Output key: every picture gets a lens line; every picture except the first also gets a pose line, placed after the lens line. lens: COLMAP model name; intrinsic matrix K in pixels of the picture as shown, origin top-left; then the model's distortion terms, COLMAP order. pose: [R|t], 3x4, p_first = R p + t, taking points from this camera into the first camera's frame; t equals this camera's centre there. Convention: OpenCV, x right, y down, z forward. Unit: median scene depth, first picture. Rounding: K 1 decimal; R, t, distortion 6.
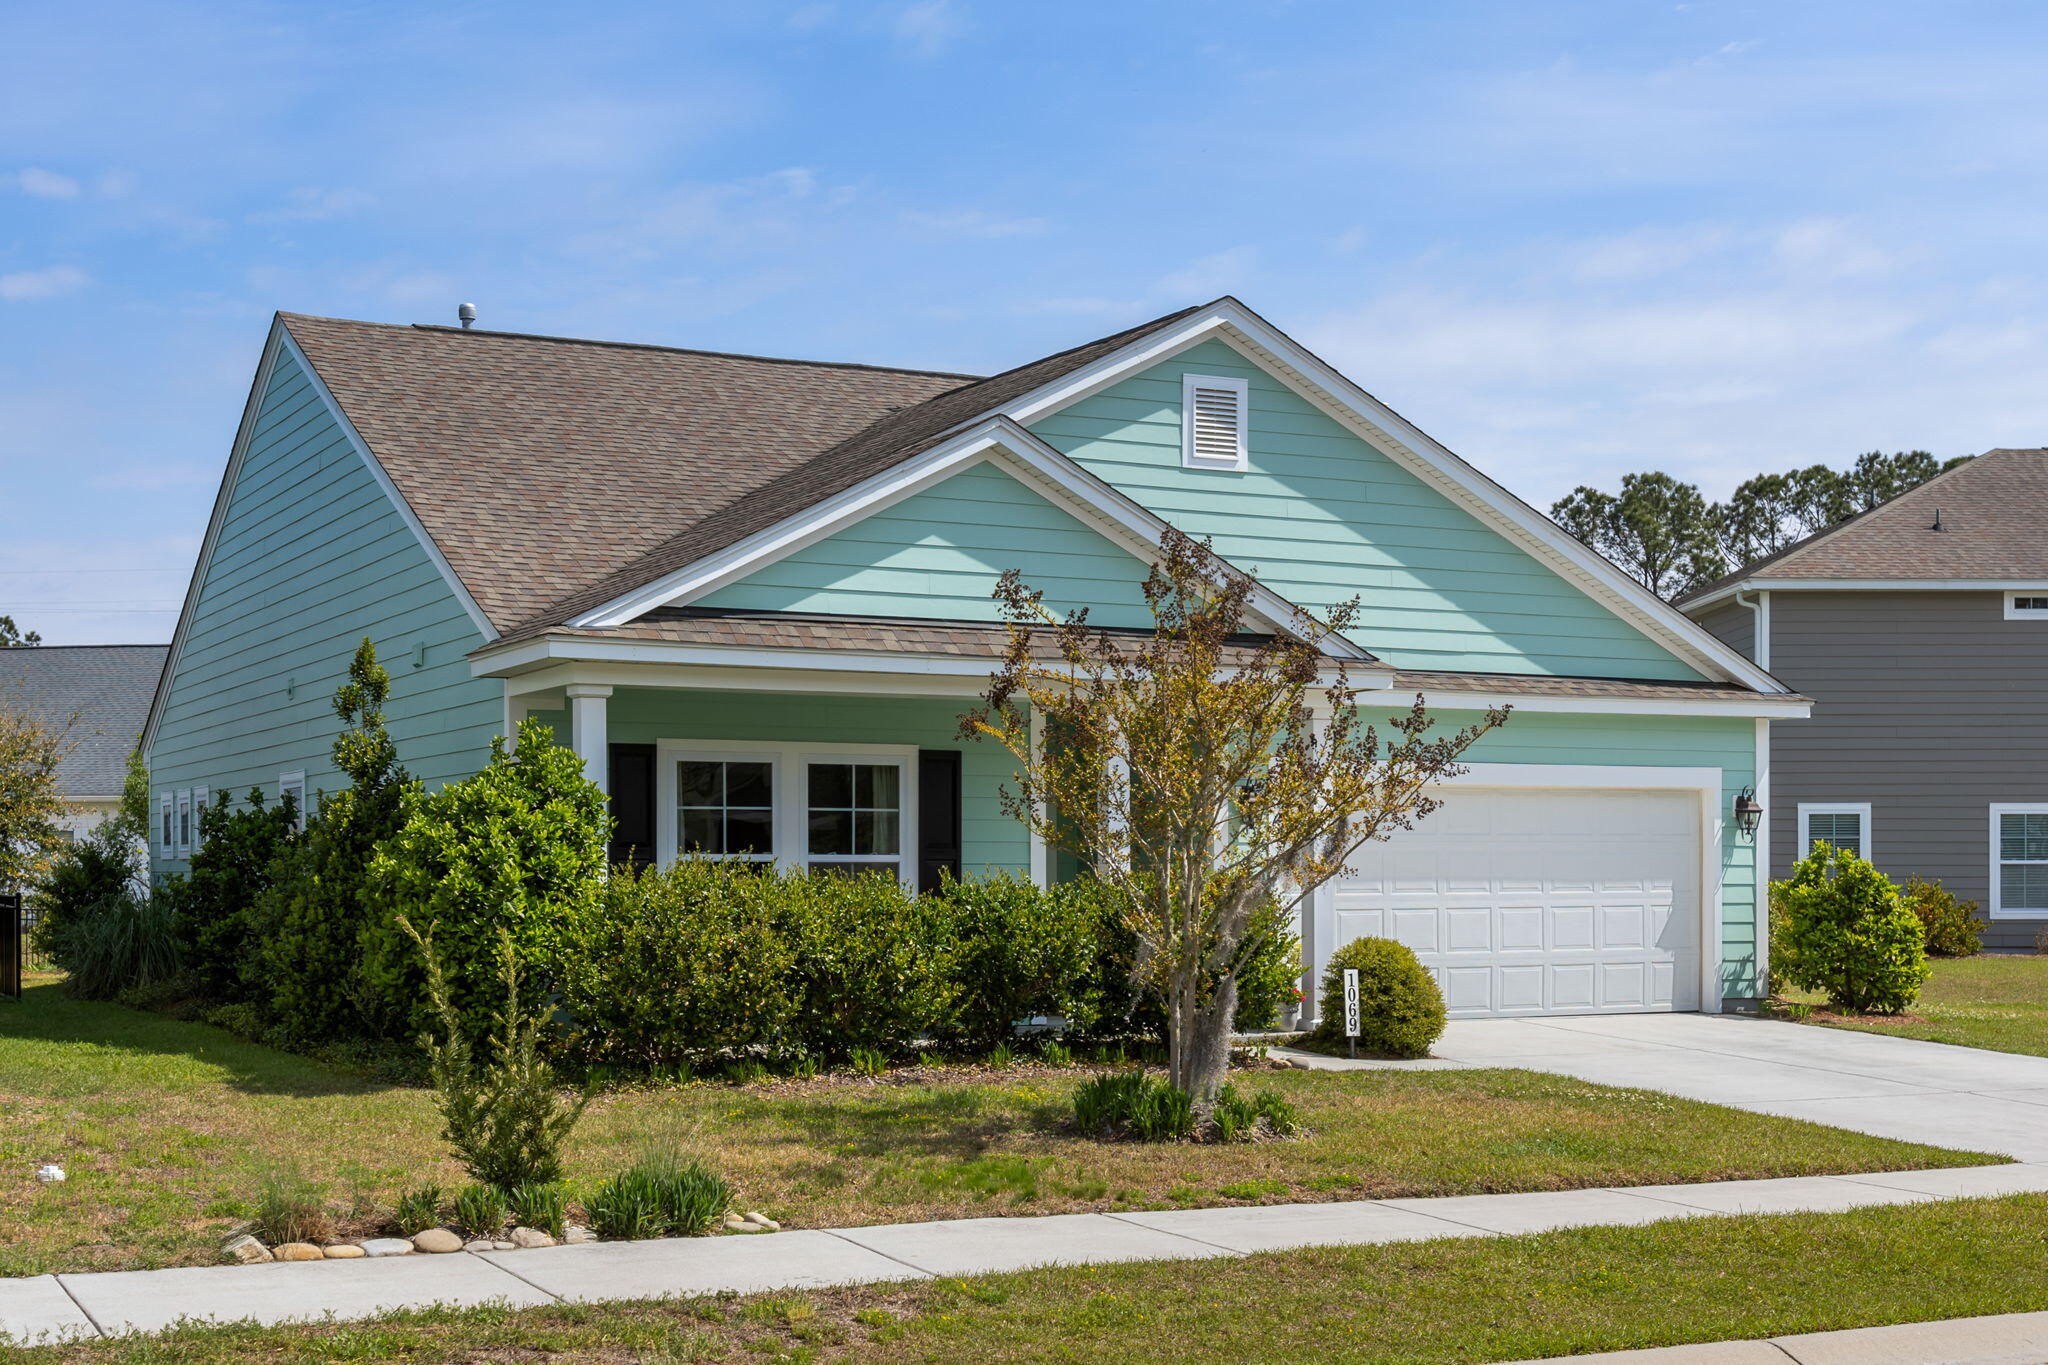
lens RADIAL K [[2702.1, 0, 1022.6], [0, 2702.1, 888.8], [0, 0, 1]] dist [-0.022096, -0.009775]
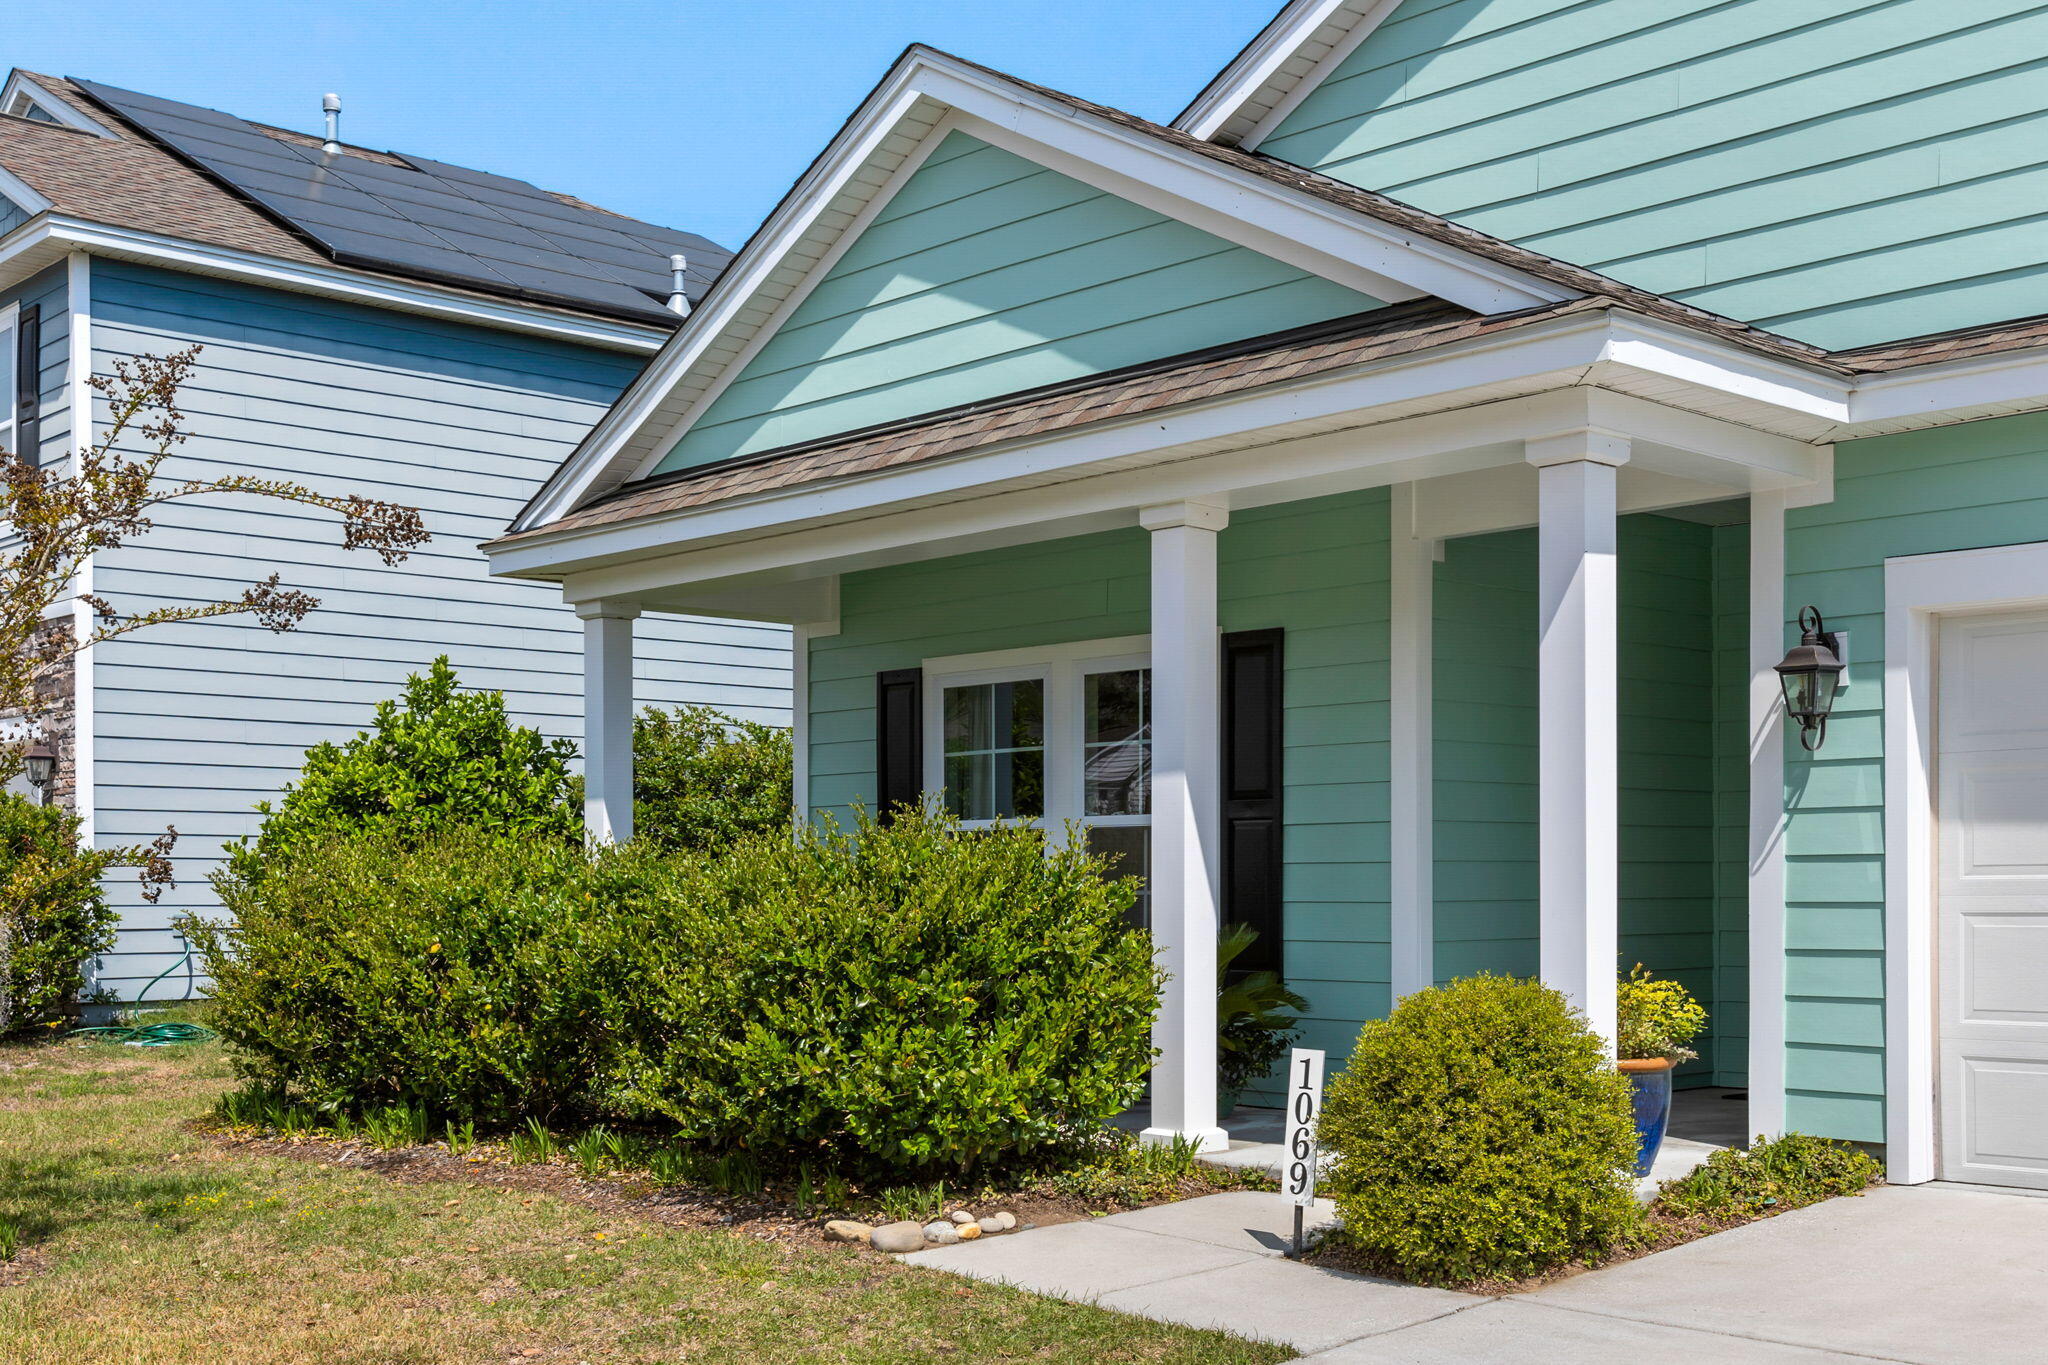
lens RADIAL K [[2393.3, 0, 996.8], [0, 2393.3, 909.5], [0, 0, 1]] dist [-0.009093, -0.001690]
pose [[0.255424, 0.008730, -0.966790, 0.434083], [0.001036, 0.999956, 0.009303, 0.003866], [0.966829, -0.003378, 0.255404, 0.779681]]
